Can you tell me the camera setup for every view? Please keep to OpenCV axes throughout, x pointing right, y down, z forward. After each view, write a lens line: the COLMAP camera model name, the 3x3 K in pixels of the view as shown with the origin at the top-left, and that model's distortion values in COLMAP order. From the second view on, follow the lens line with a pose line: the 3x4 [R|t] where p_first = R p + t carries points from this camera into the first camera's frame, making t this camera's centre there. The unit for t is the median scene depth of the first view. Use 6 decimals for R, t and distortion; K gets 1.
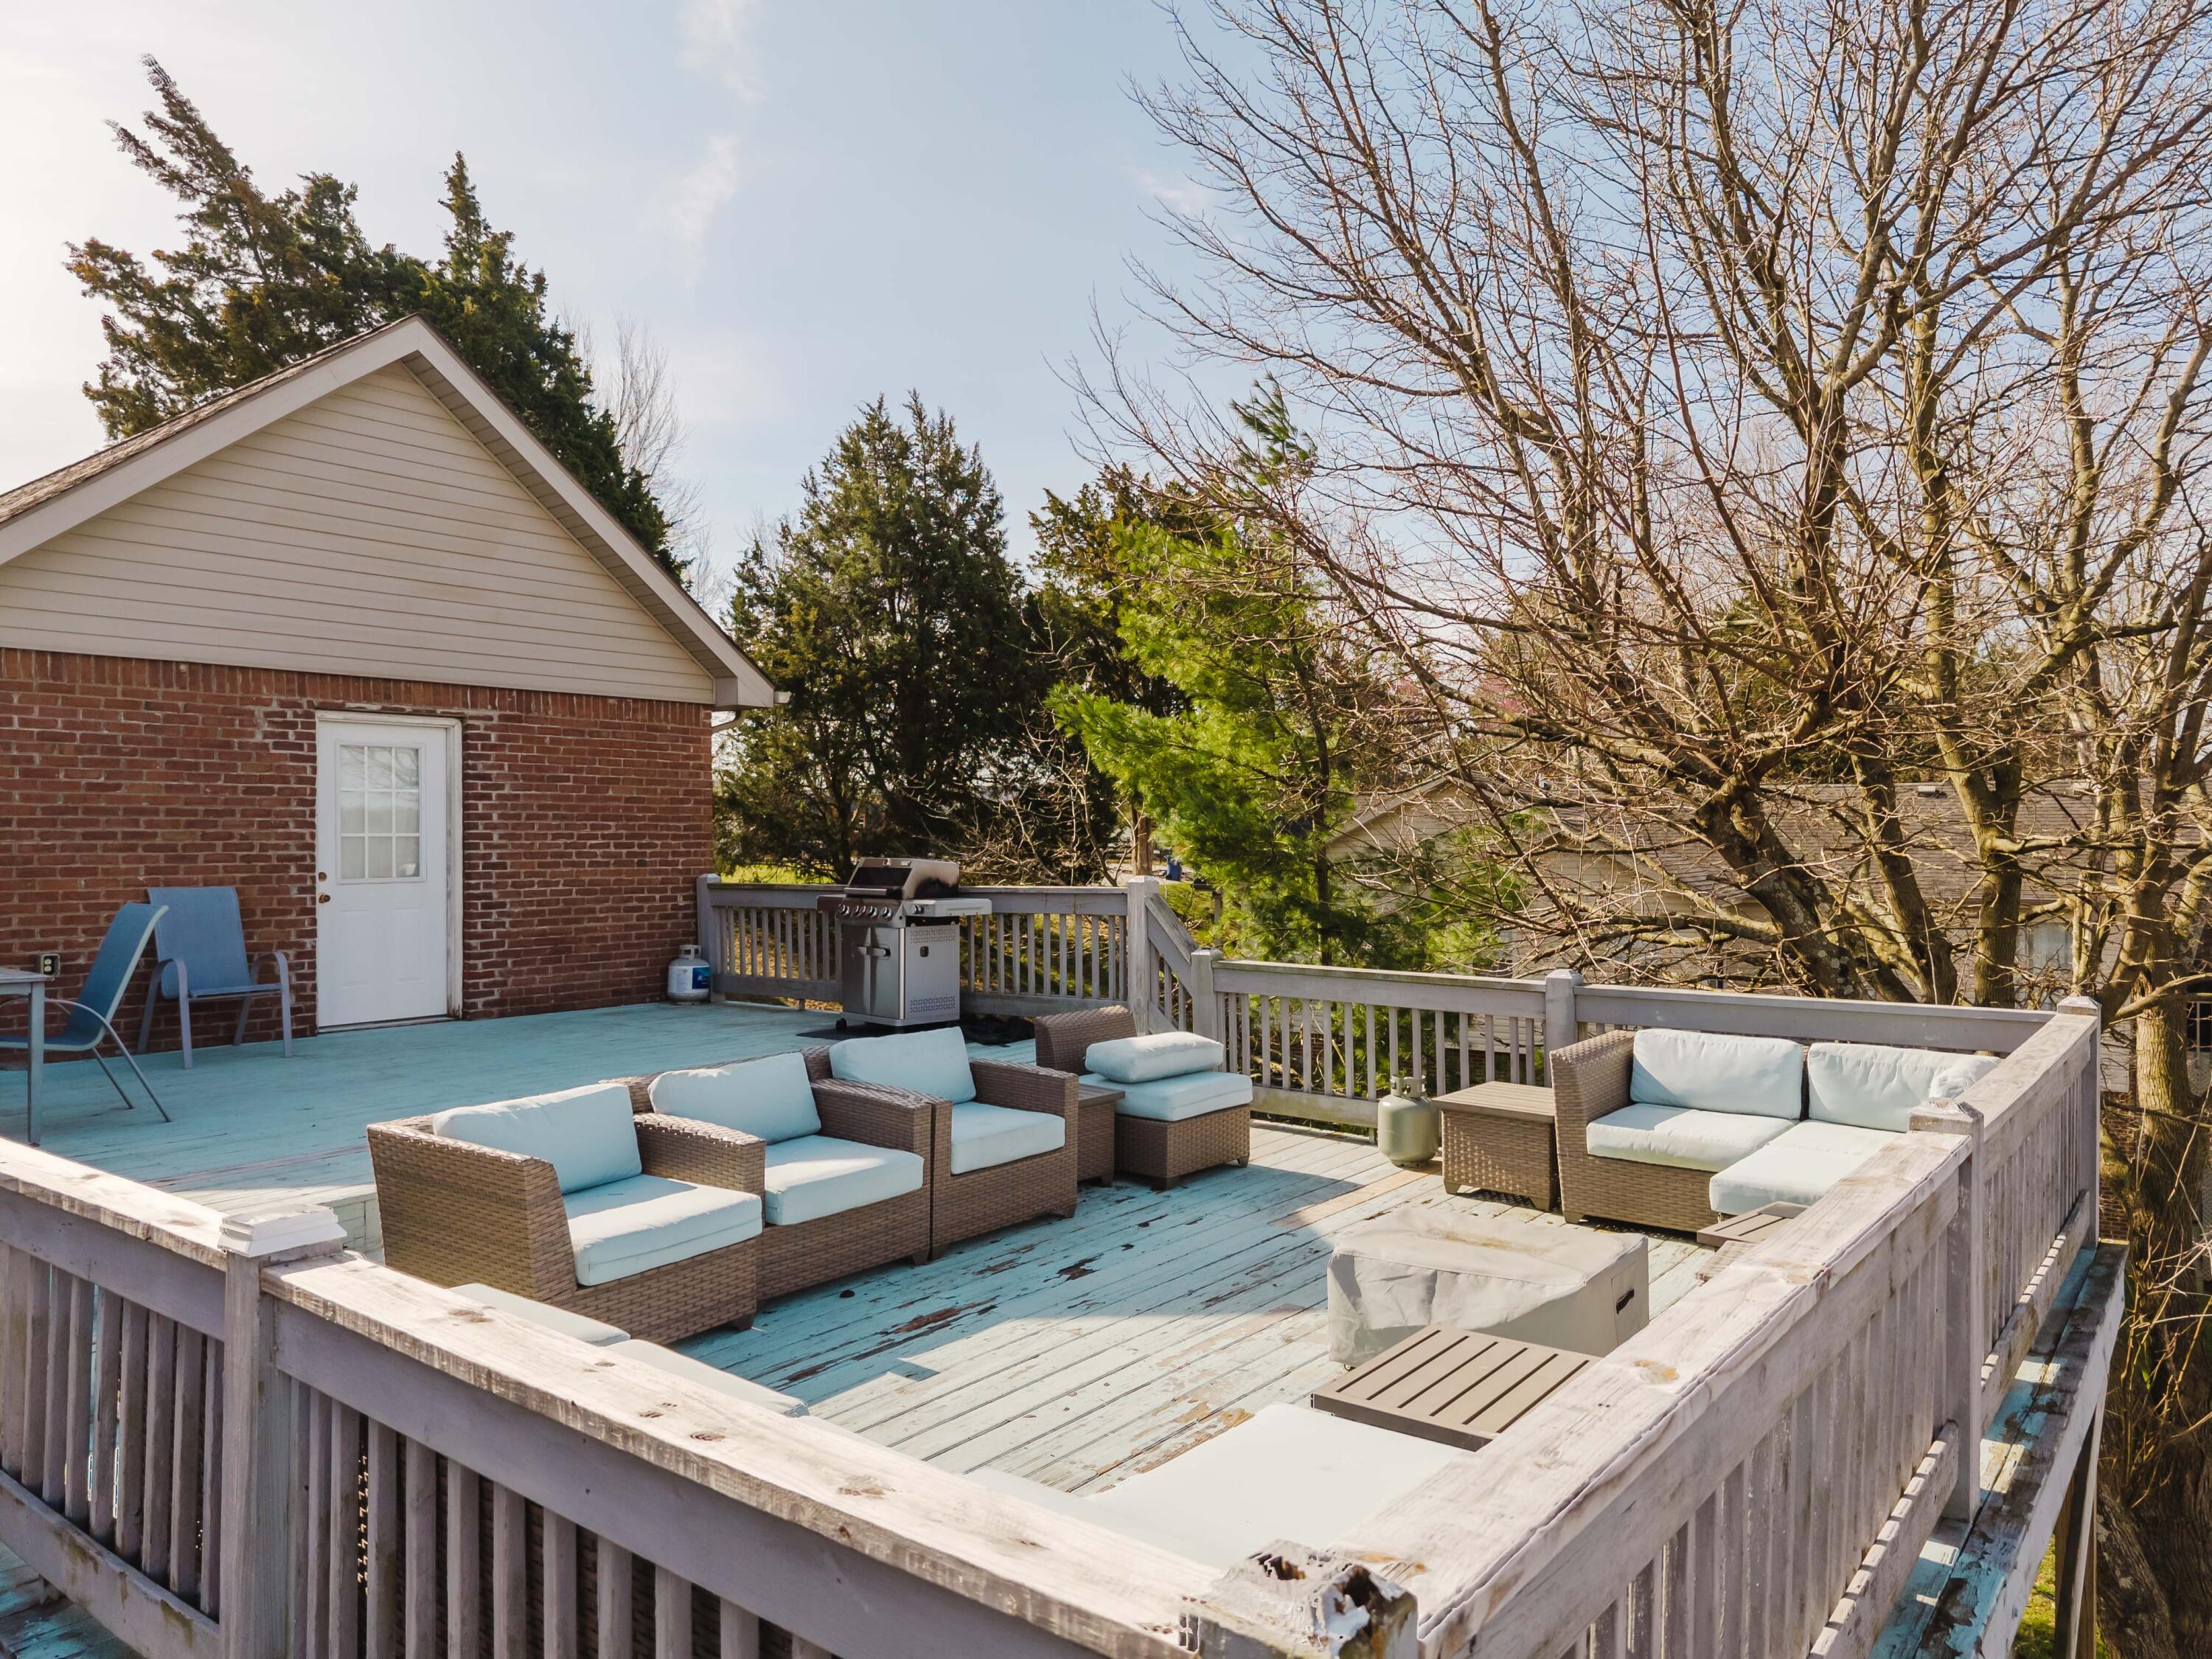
lens RADIAL K [[1488.0, 0, 1106.9], [0, 1488.0, 824.8], [0, 0, 1]] dist [0.026840, -0.023050]
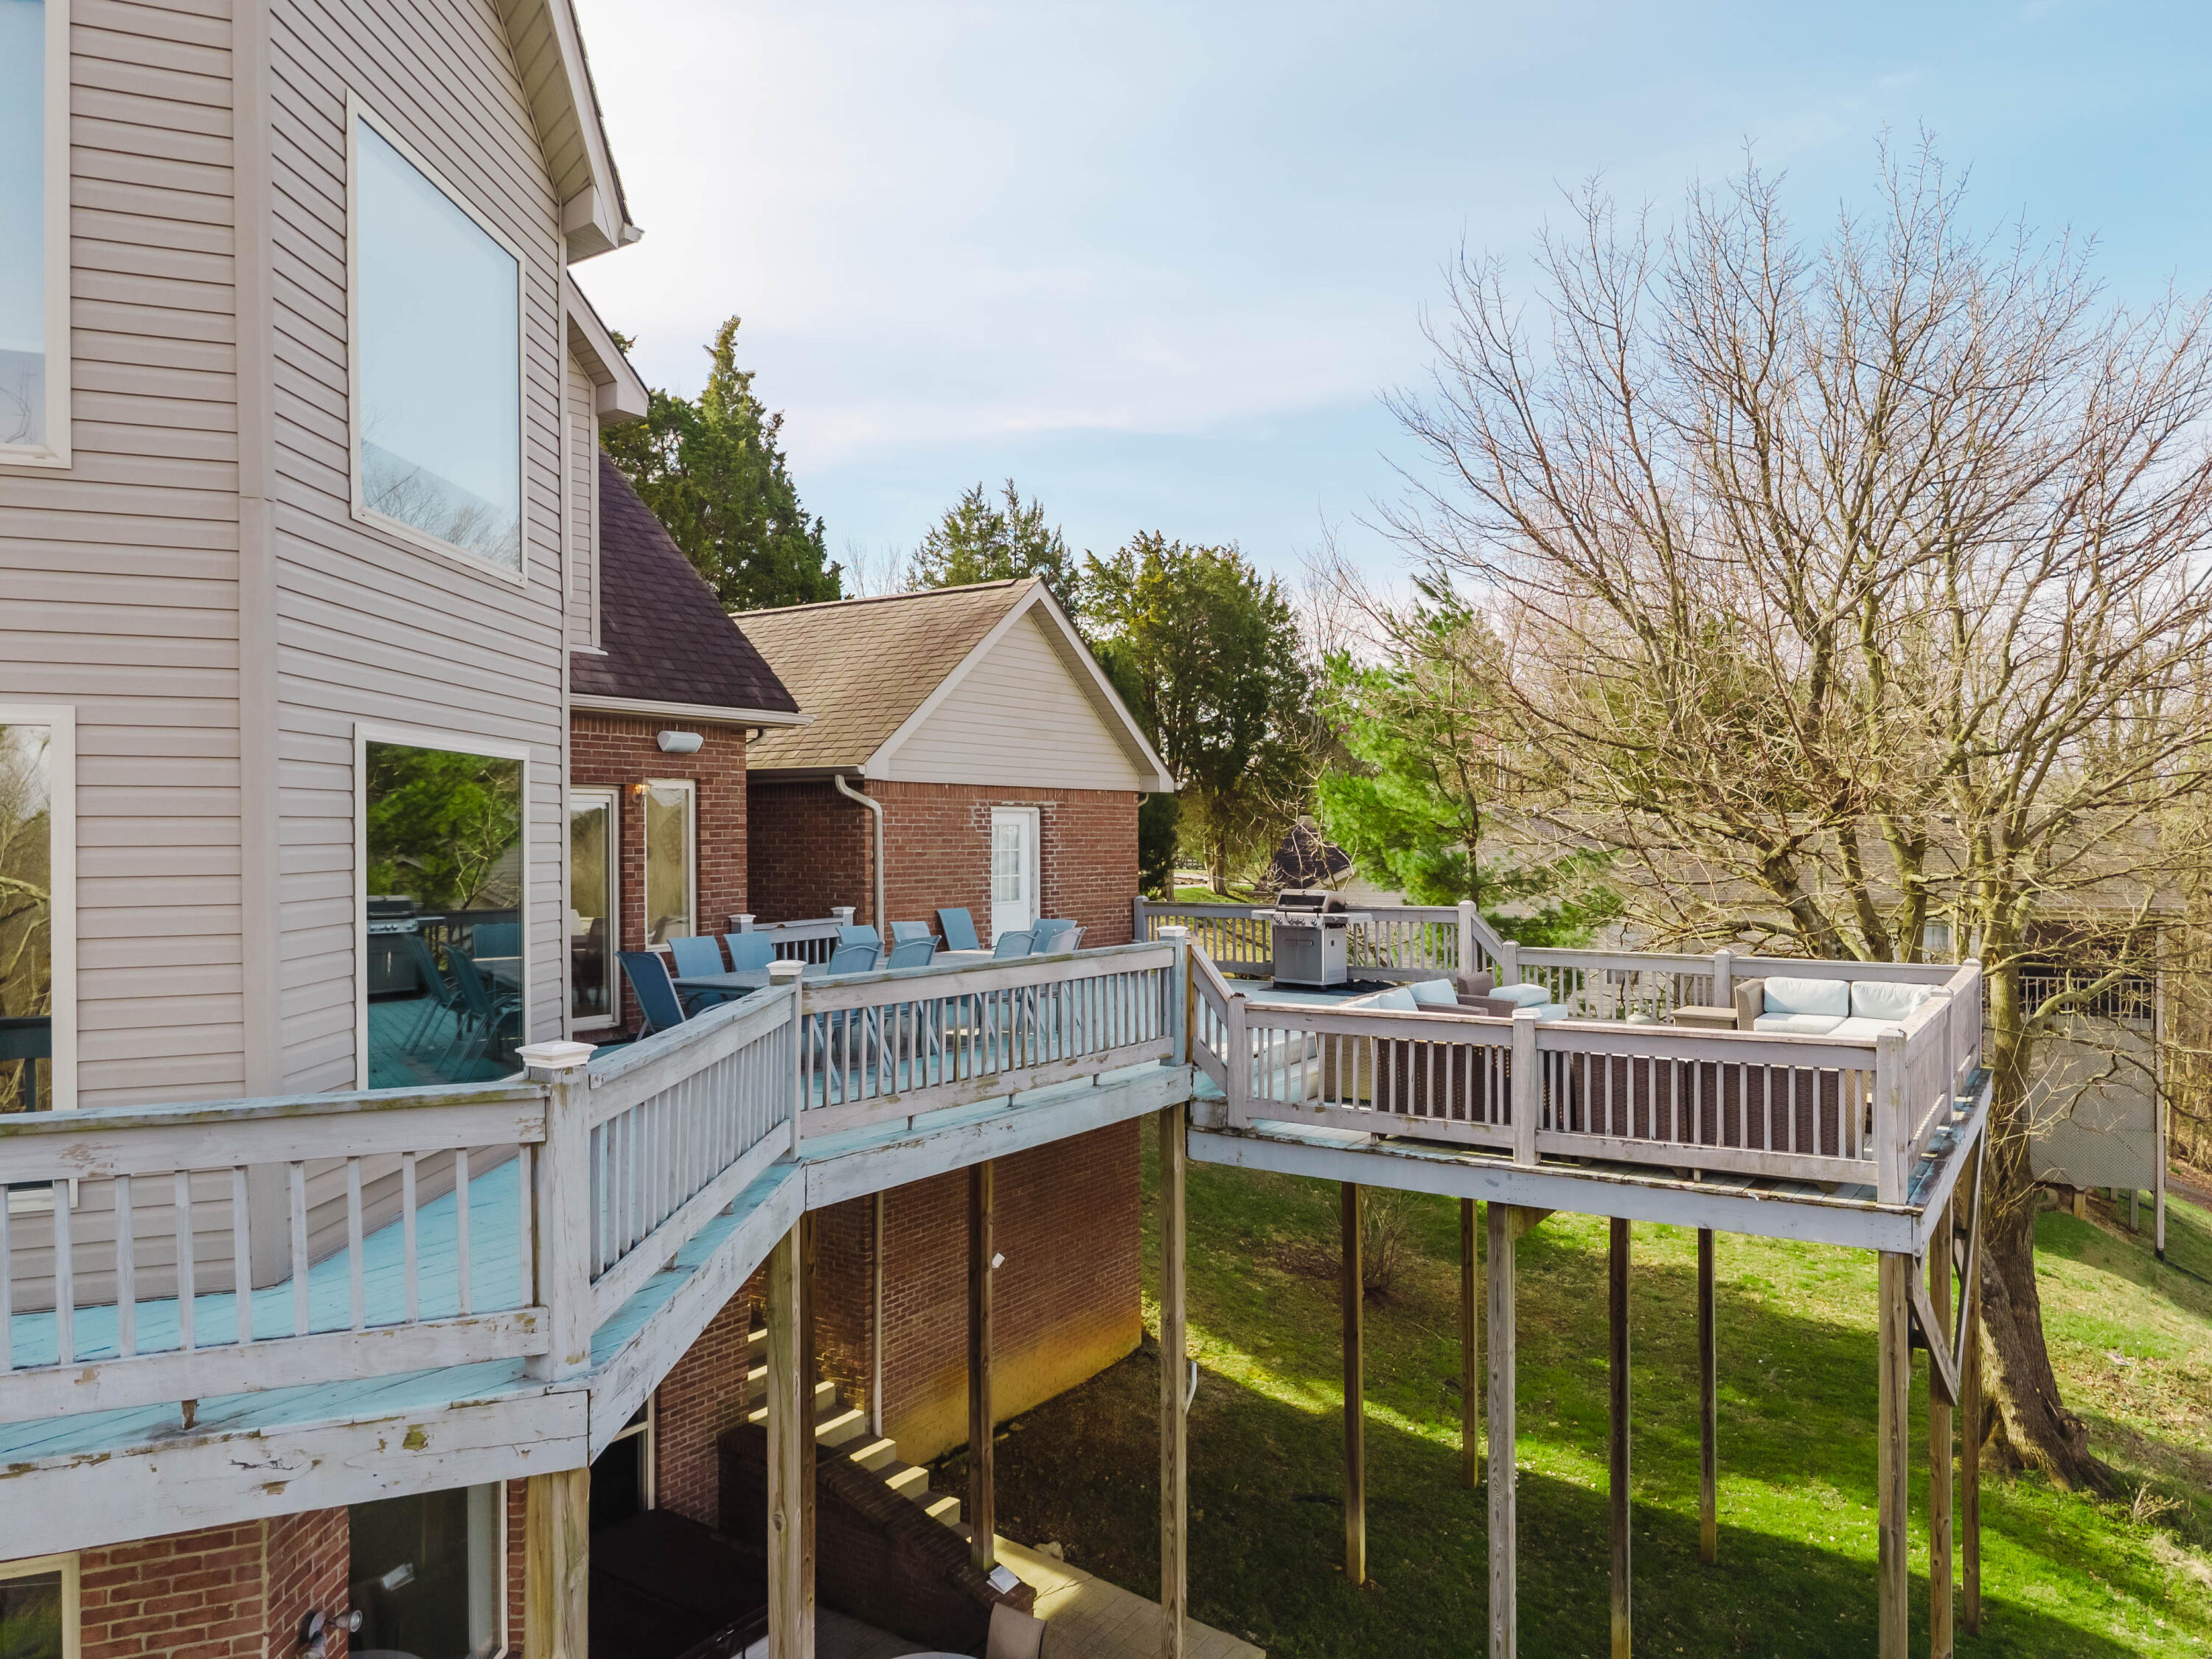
lens RADIAL K [[1488.0, 0, 1110.0], [0, 1488.0, 831.8], [0, 0, 1]] dist [0.026840, -0.023050]
pose [[0.996870, 0.000174, 0.079063, -0.485065], [-0.000557, 0.999988, 0.004822, -0.050574], [-0.079061, -0.004851, 0.996858, -0.671873]]
